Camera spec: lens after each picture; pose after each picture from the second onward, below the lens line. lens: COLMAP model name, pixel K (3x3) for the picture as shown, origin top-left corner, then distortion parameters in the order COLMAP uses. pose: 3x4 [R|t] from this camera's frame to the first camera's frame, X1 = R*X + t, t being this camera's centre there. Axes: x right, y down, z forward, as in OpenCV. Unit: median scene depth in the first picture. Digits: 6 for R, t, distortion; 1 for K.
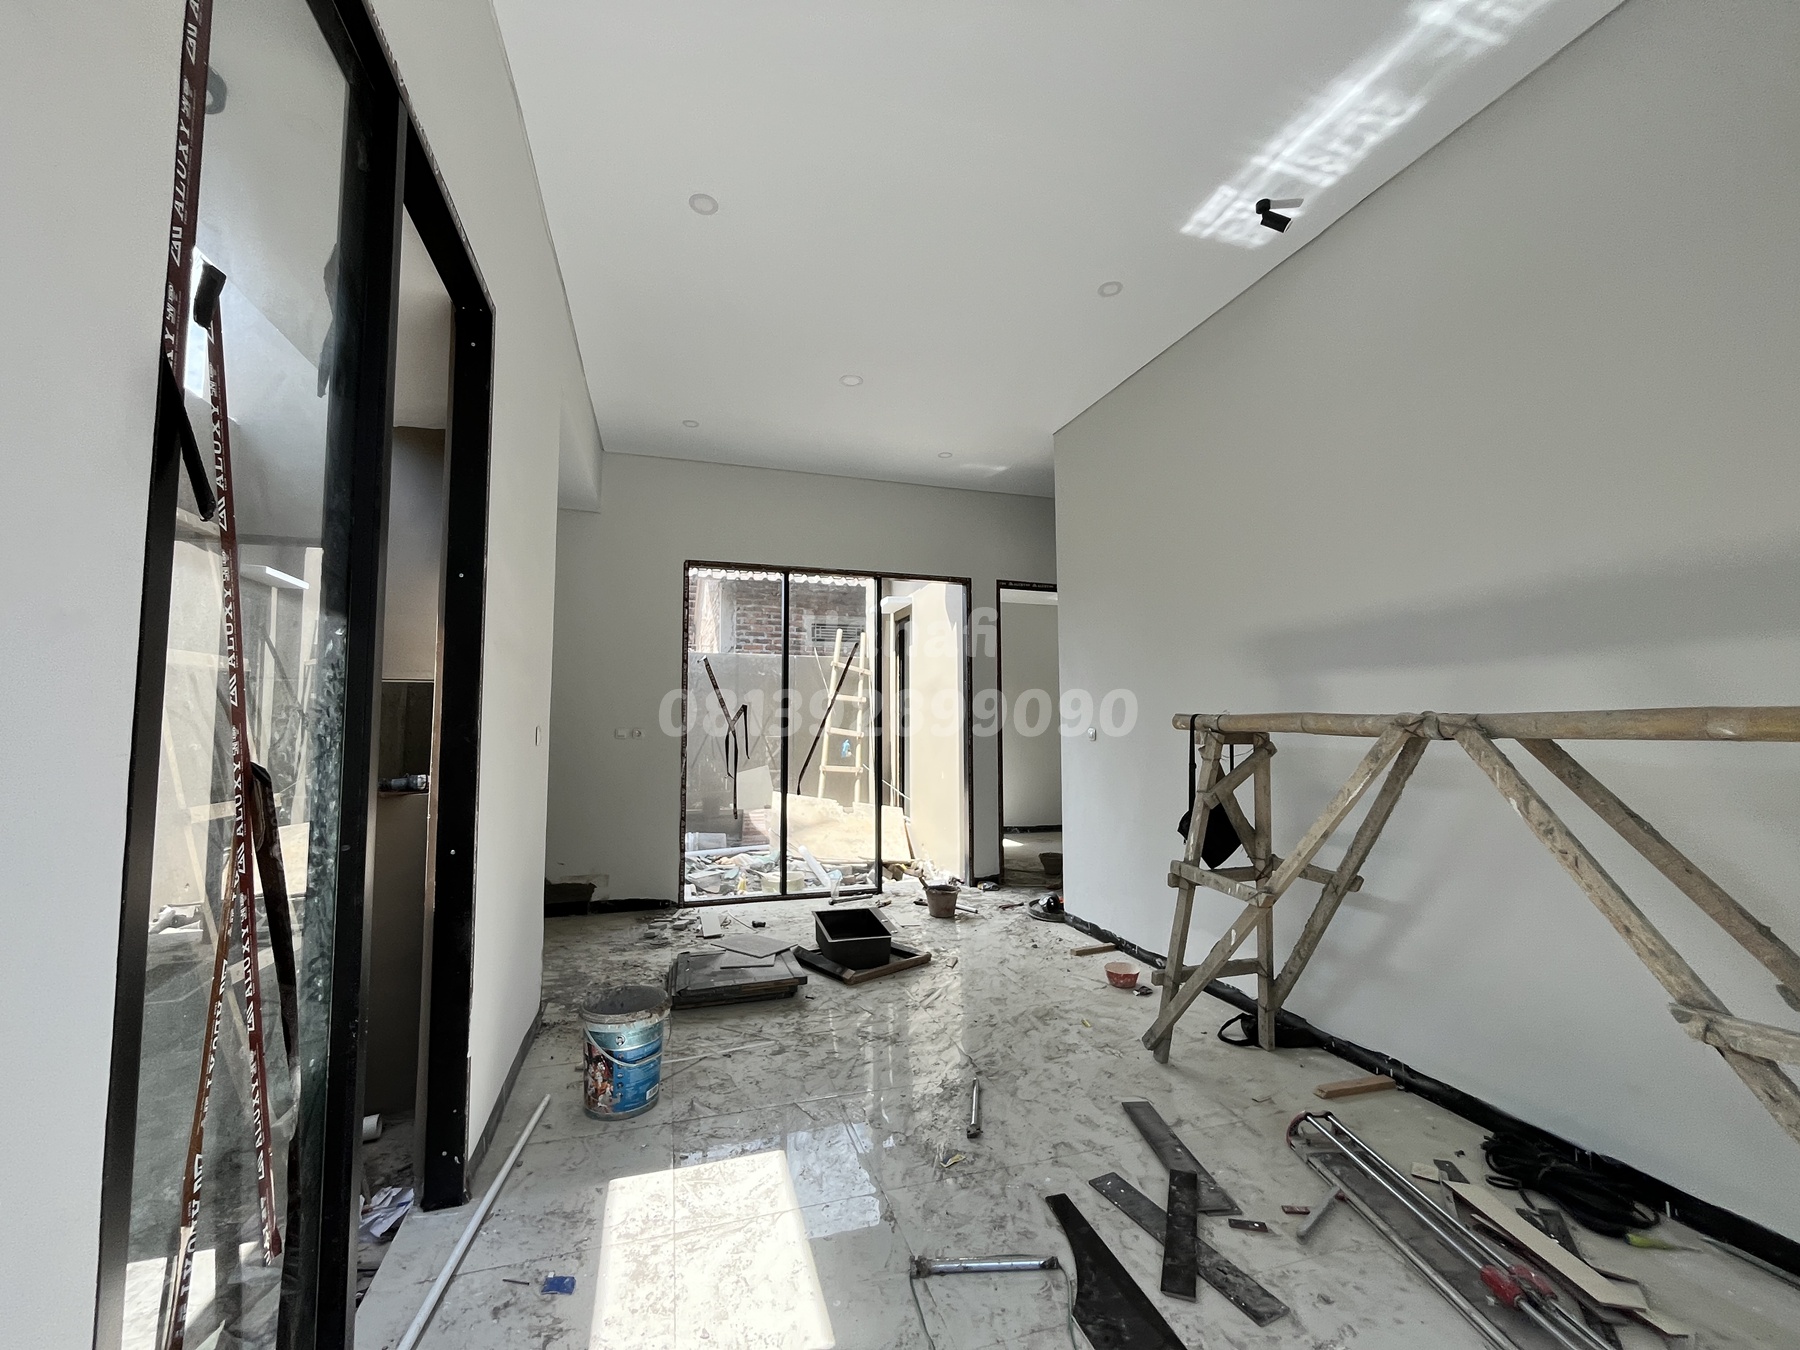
lens RADIAL K [[735.5, 0, 903.5], [0, 735.5, 687.2], [0, 0, 1]] dist [-0.002909, -0.000405]
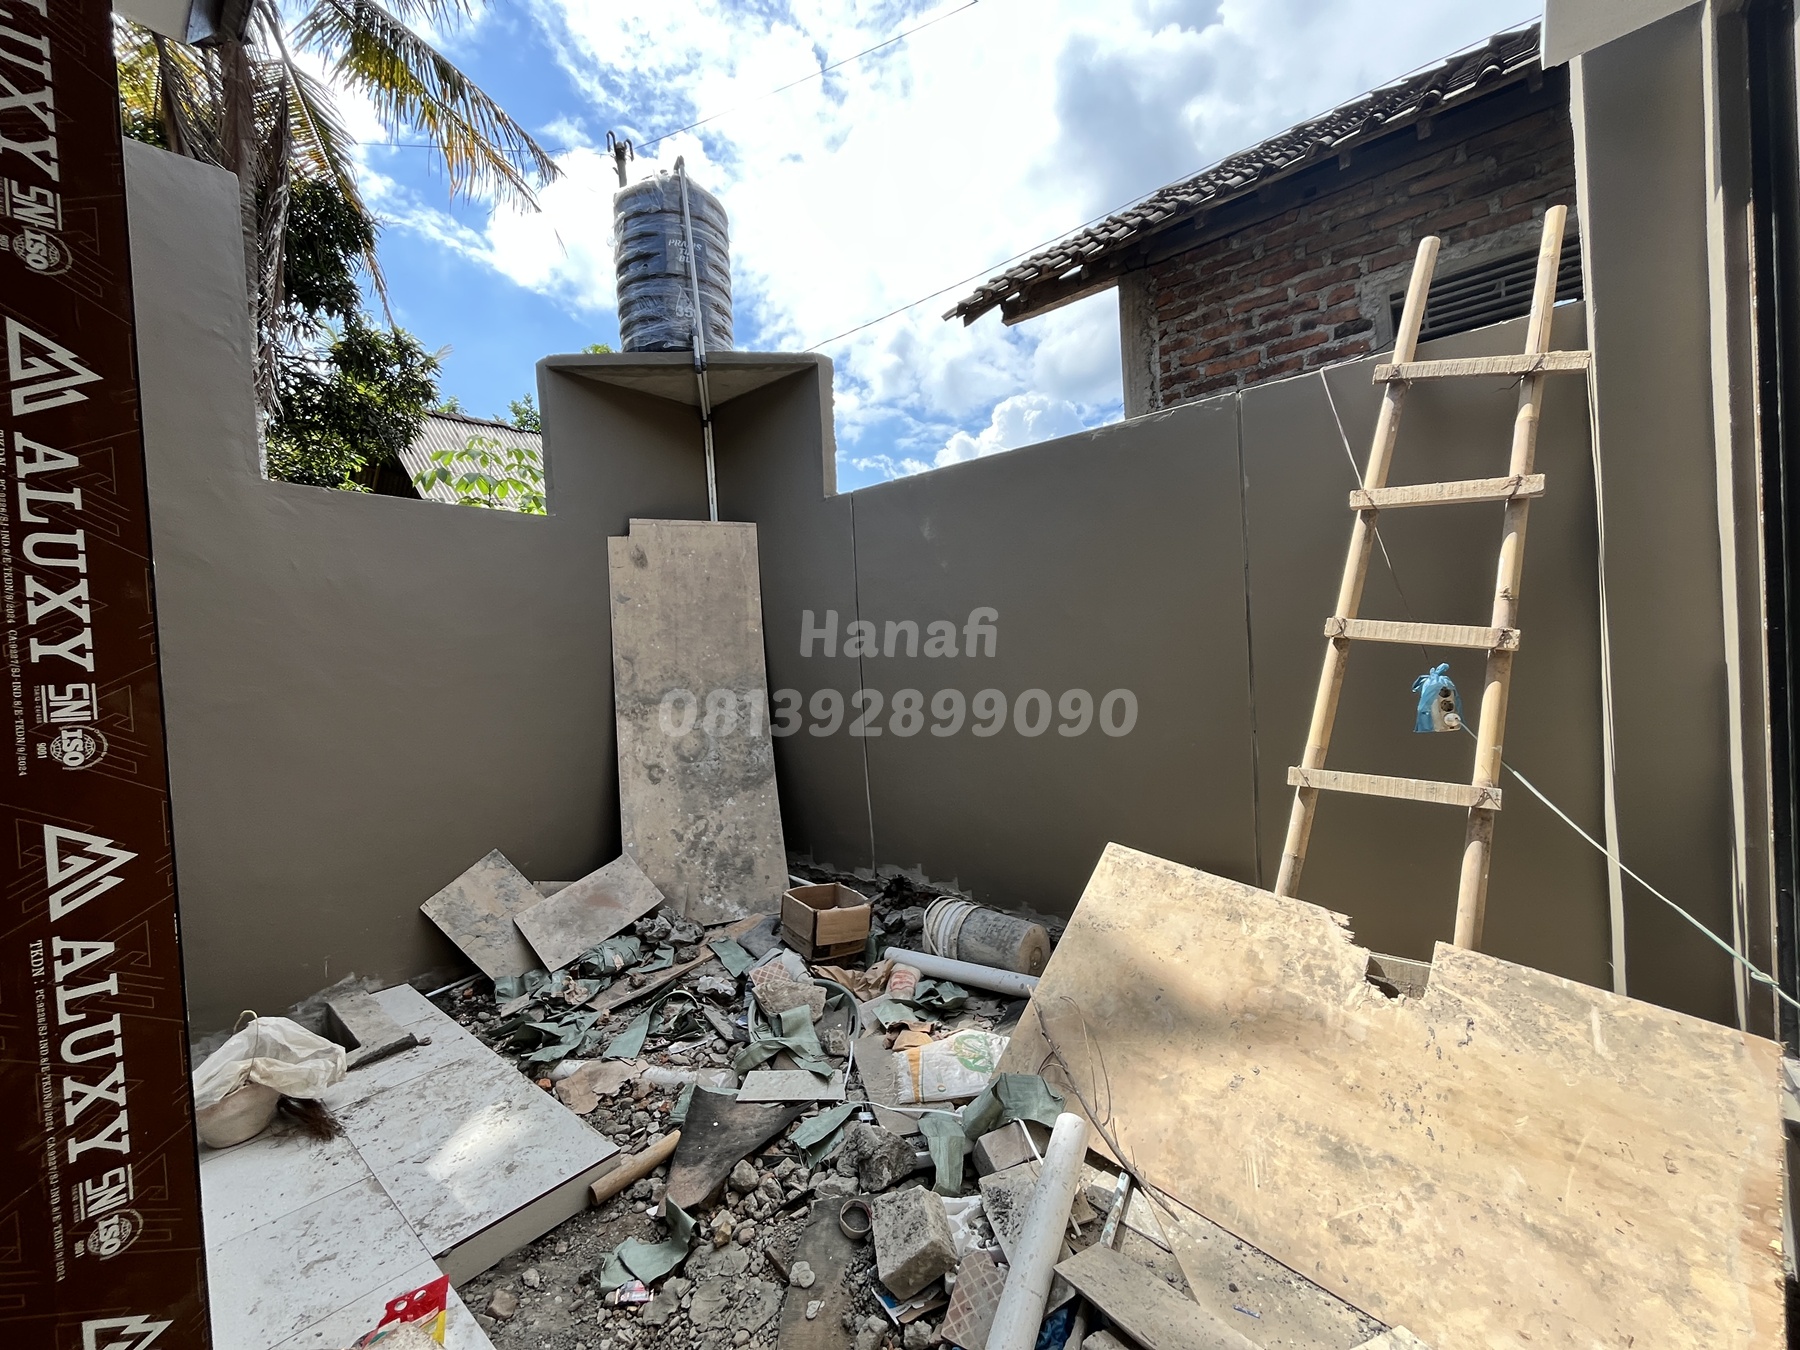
lens RADIAL K [[735.5, 0, 903.5], [0, 735.5, 687.2], [0, 0, 1]] dist [-0.002909, -0.000405]
pose [[0.535227, -0.005871, -0.844688, 0.034349], [0.111700, 0.991686, 0.063885, 0.044125], [0.837290, -0.128545, 0.531433, 0.724181]]
